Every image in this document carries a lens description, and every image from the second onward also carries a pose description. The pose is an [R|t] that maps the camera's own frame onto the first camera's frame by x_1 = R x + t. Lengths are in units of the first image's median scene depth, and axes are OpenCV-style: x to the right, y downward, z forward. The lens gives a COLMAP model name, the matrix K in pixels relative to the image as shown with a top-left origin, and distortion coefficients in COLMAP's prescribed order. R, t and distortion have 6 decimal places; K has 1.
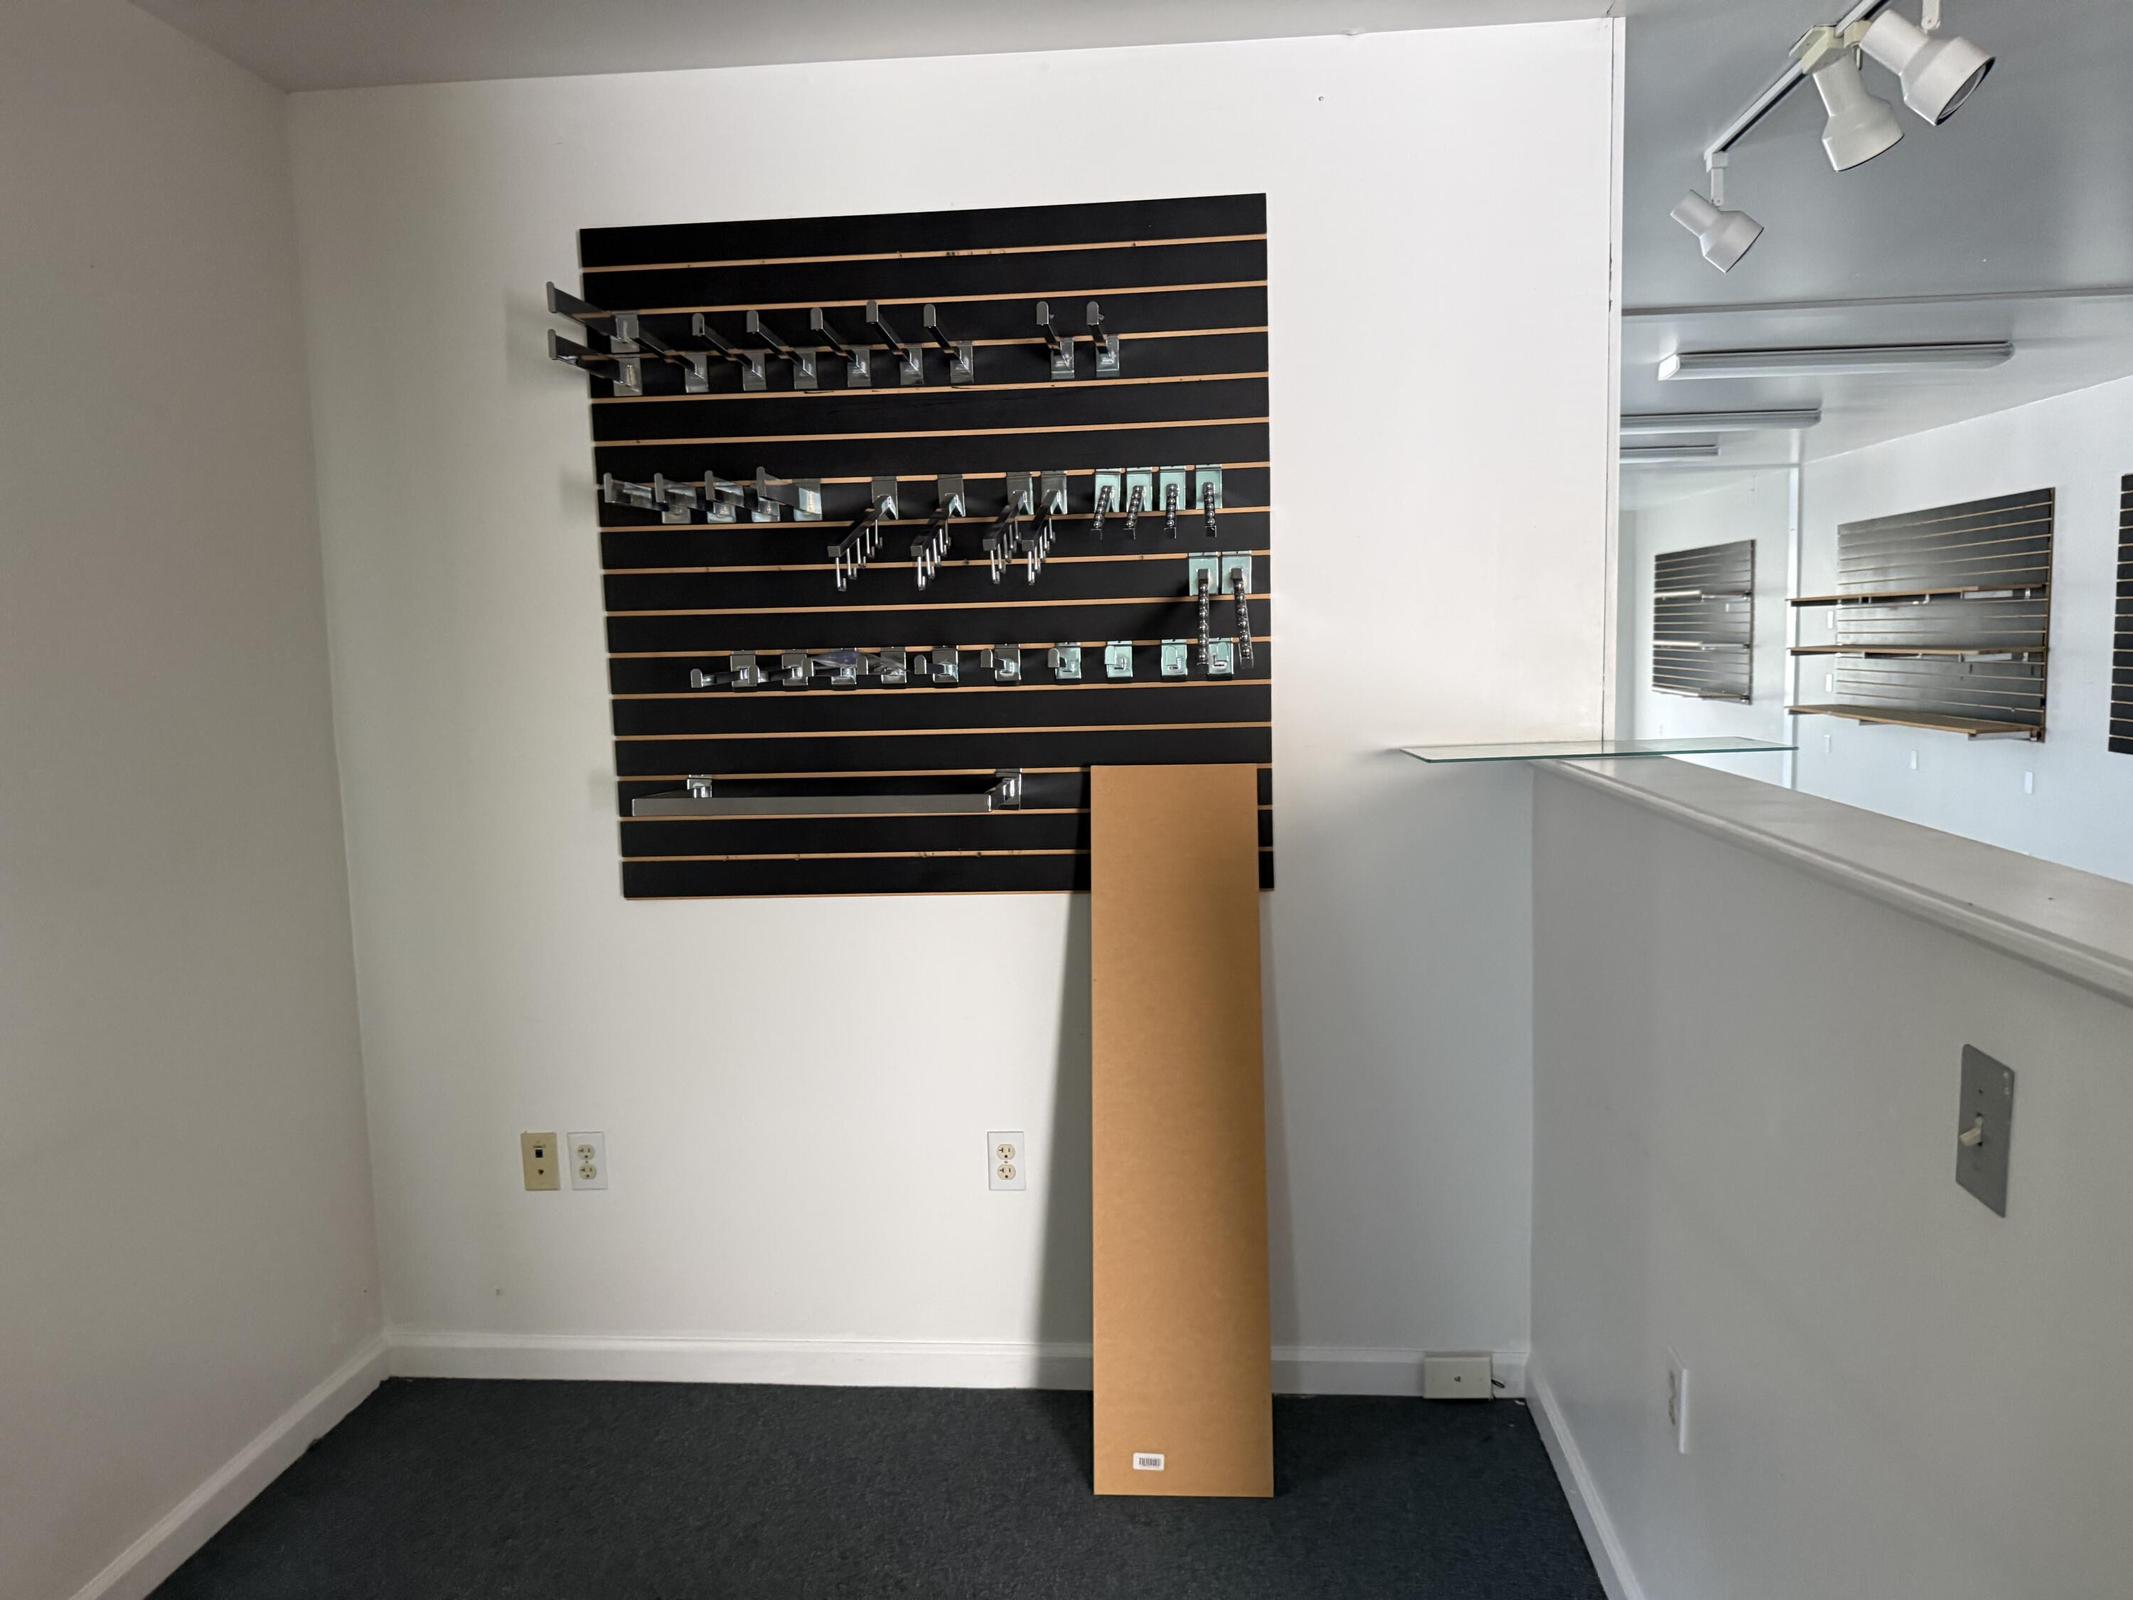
lens RADIAL K [[1491.3, 0, 1066.5], [0, 1491.3, 800.0], [0, 0, 1]] dist [0.020581, -0.008085]
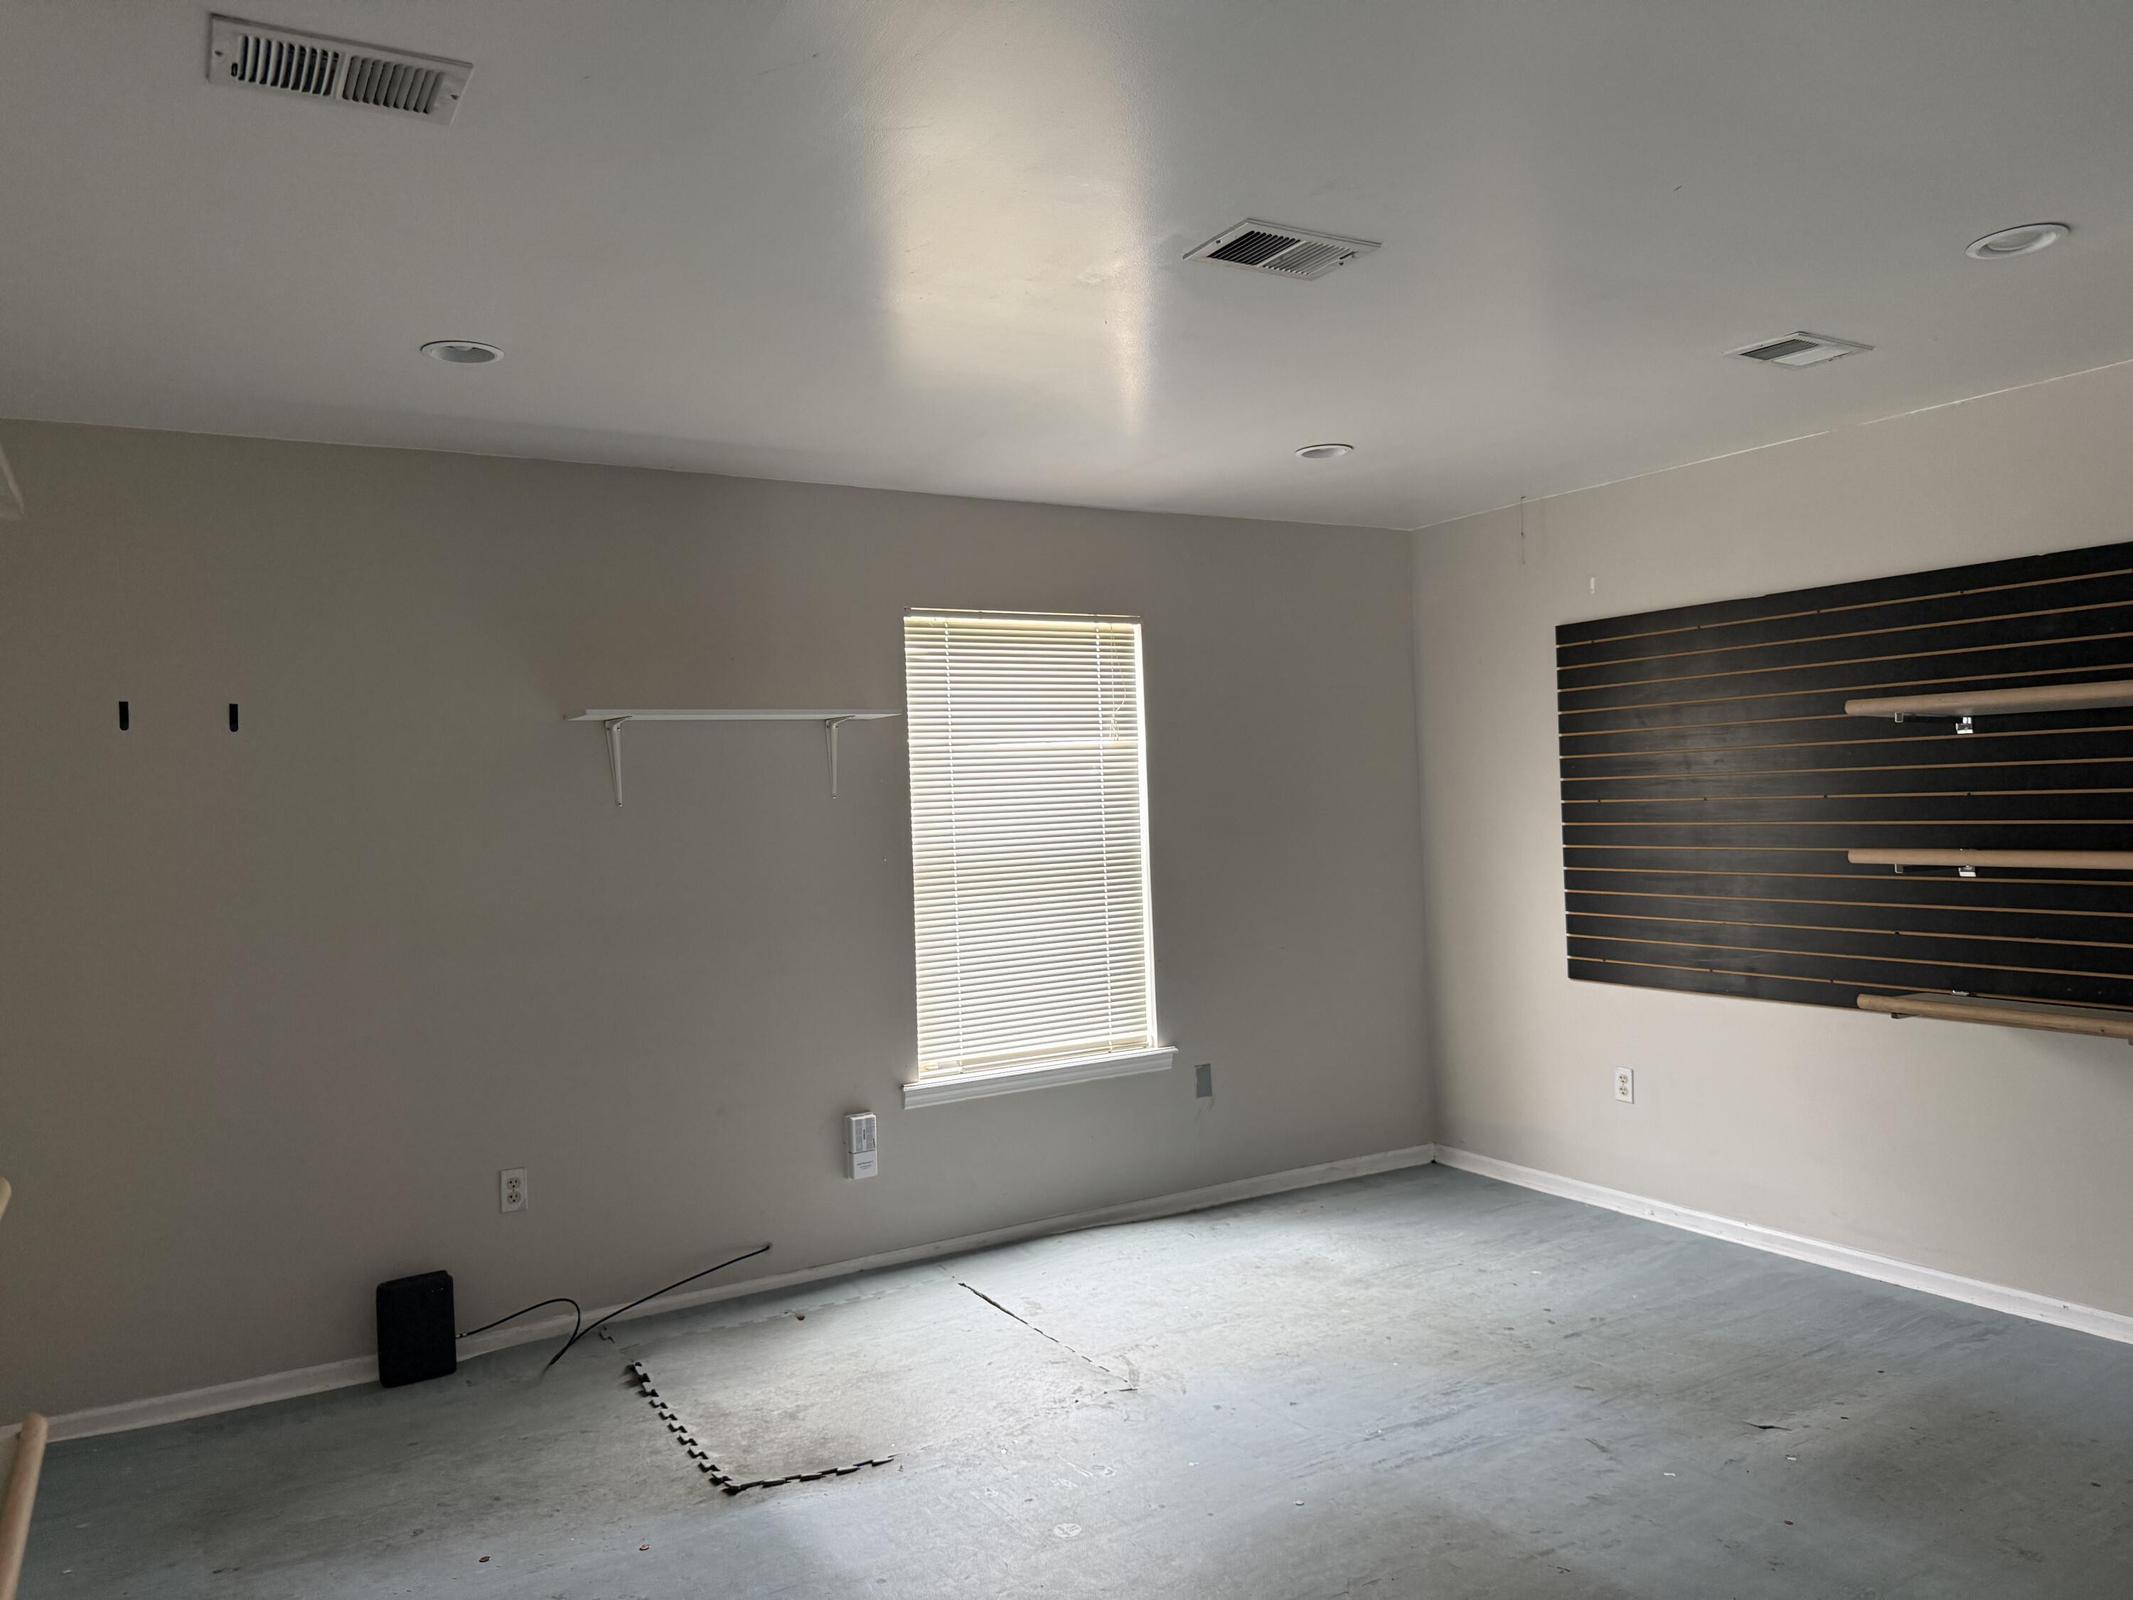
lens RADIAL K [[1491.3, 0, 1066.5], [0, 1491.3, 800.0], [0, 0, 1]] dist [0.020581, -0.008085]
pose [[0.817036, 0.006857, 0.576546, 0.062312], [0.067877, 0.991833, -0.107986, -0.084653], [-0.572578, 0.127363, 0.809897, 0.760176]]
